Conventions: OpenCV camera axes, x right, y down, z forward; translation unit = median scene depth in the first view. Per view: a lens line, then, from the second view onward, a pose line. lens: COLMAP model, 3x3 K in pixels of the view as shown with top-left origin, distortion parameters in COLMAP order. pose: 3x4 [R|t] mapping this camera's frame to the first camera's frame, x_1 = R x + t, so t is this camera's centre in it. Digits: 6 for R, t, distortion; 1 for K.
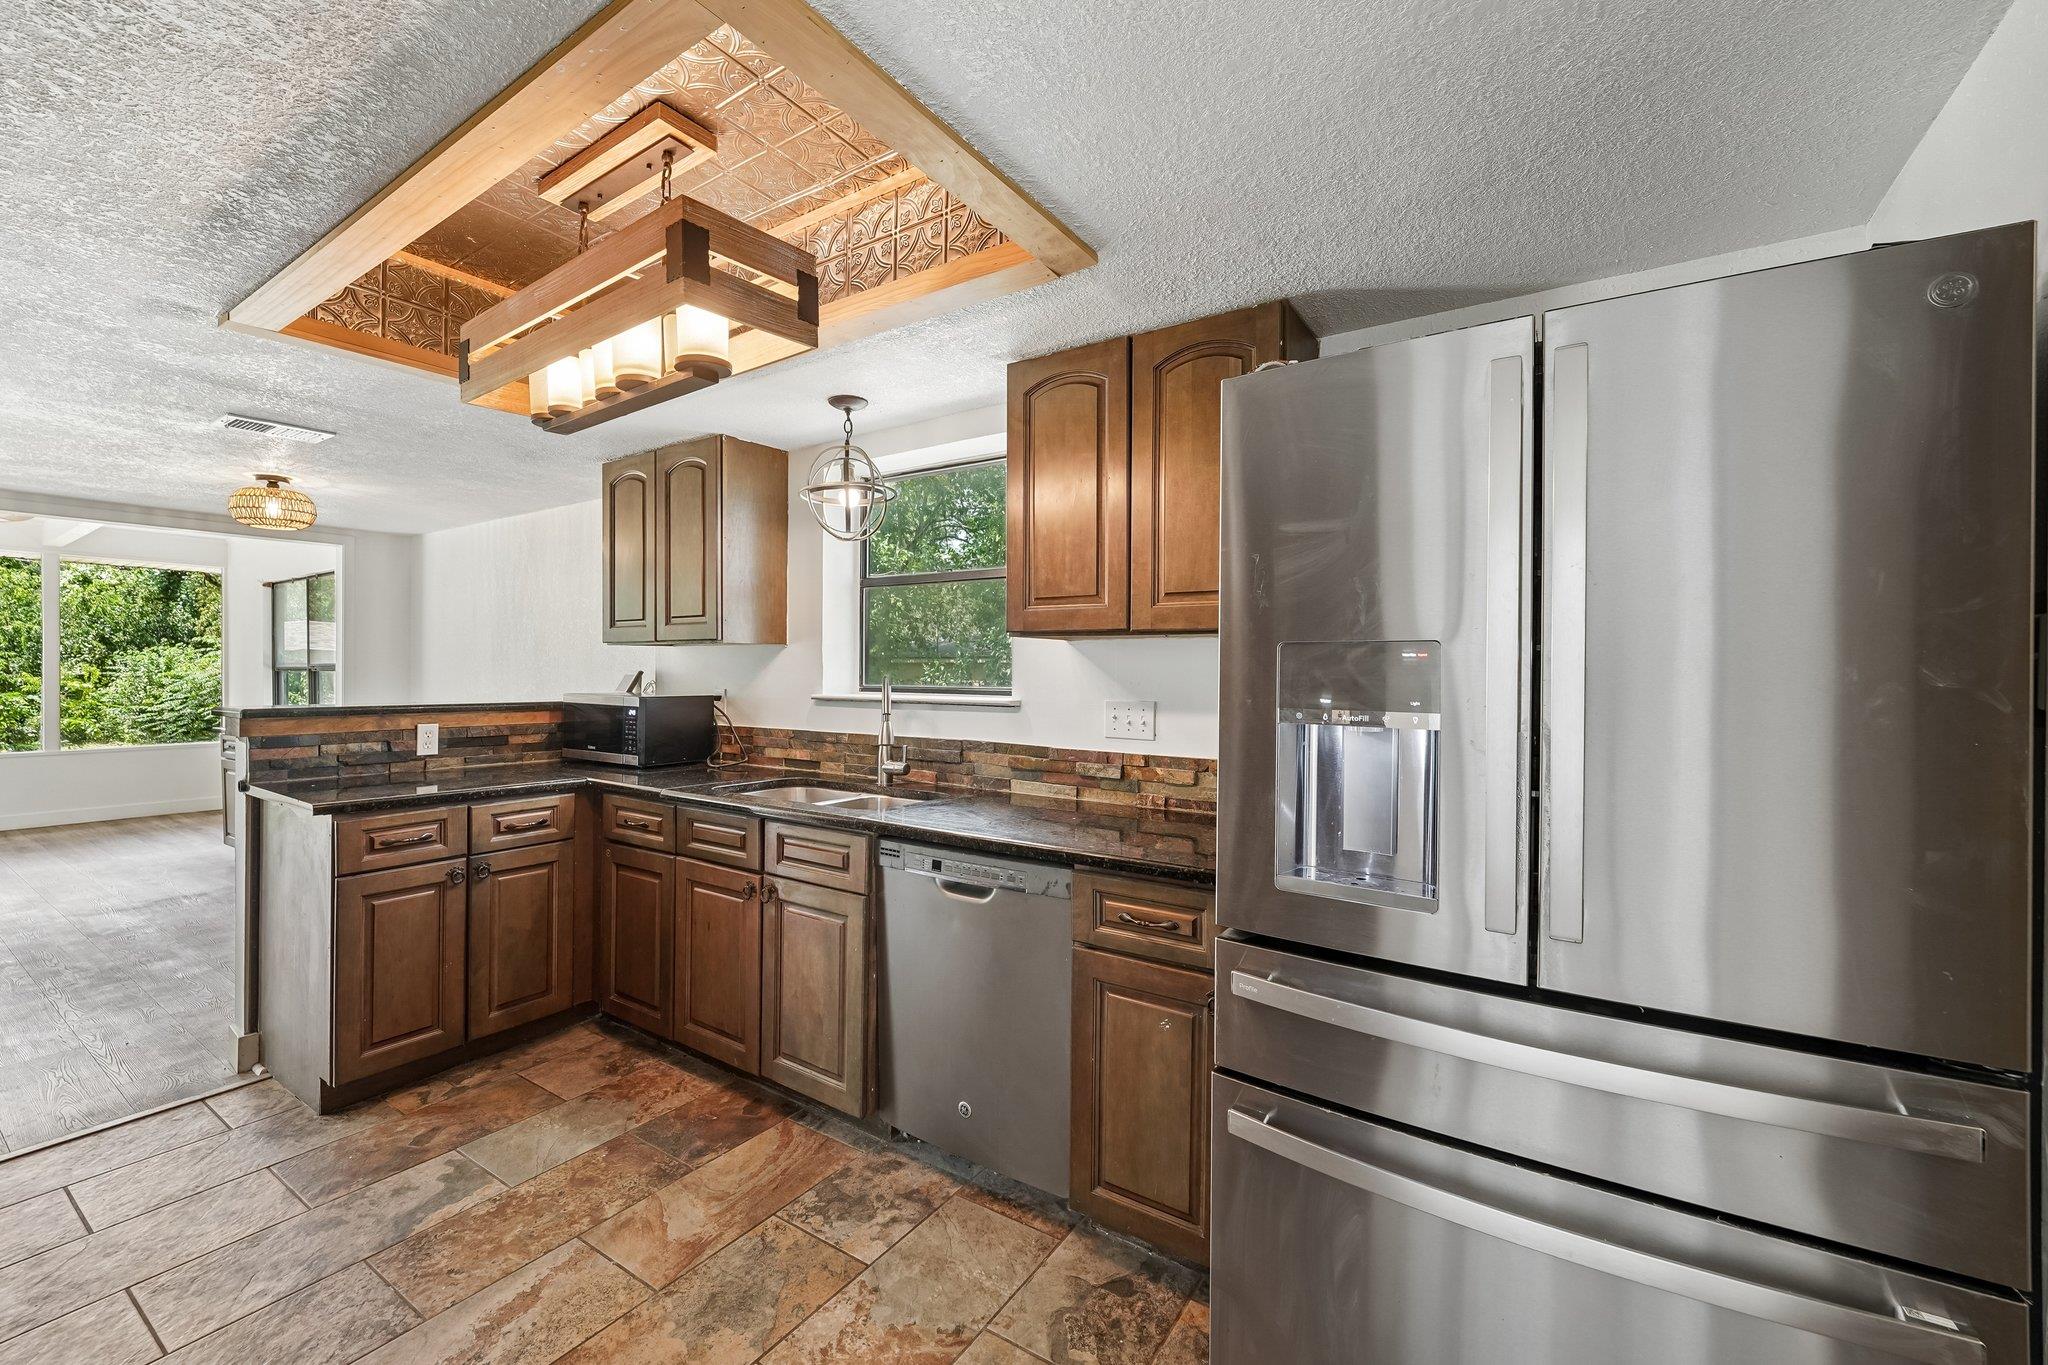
lens RADIAL K [[836.5, 0, 1016.1], [0, 836.5, 650.2], [0, 0, 1]] dist [-0.015844, 0.000244]
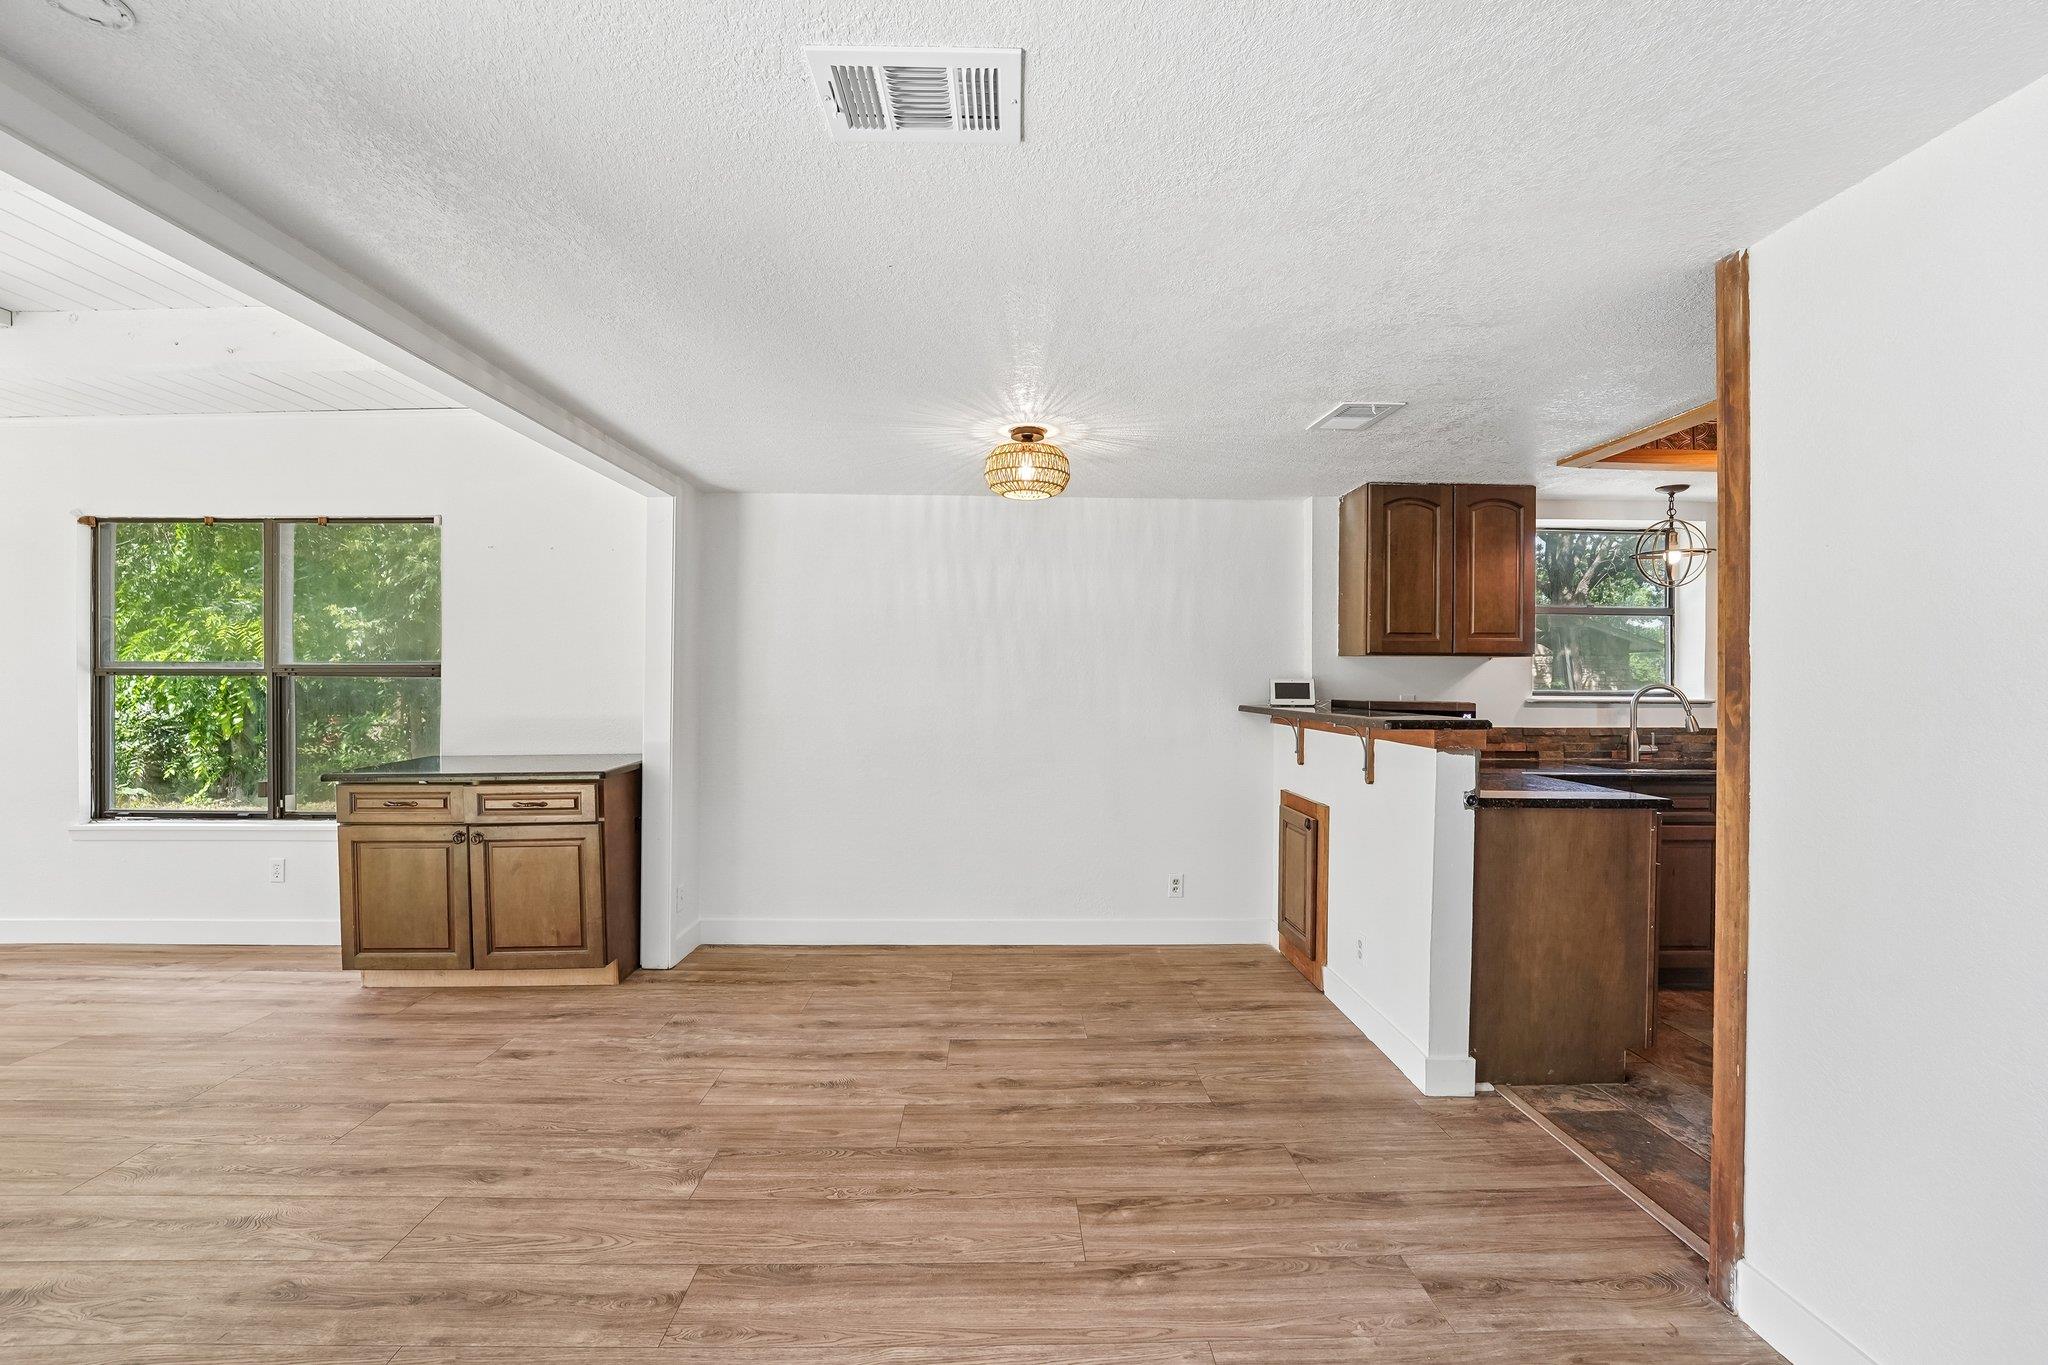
lens RADIAL K [[836.5, 0, 1014.3], [0, 836.5, 679.9], [0, 0, 1]] dist [-0.015844, 0.000244]
pose [[0.817891, -0.000407, 0.575373, -1.893700], [-0.017275, 0.999532, 0.025263, 0.007325], [-0.575114, -0.030602, 0.817501, 0.498150]]
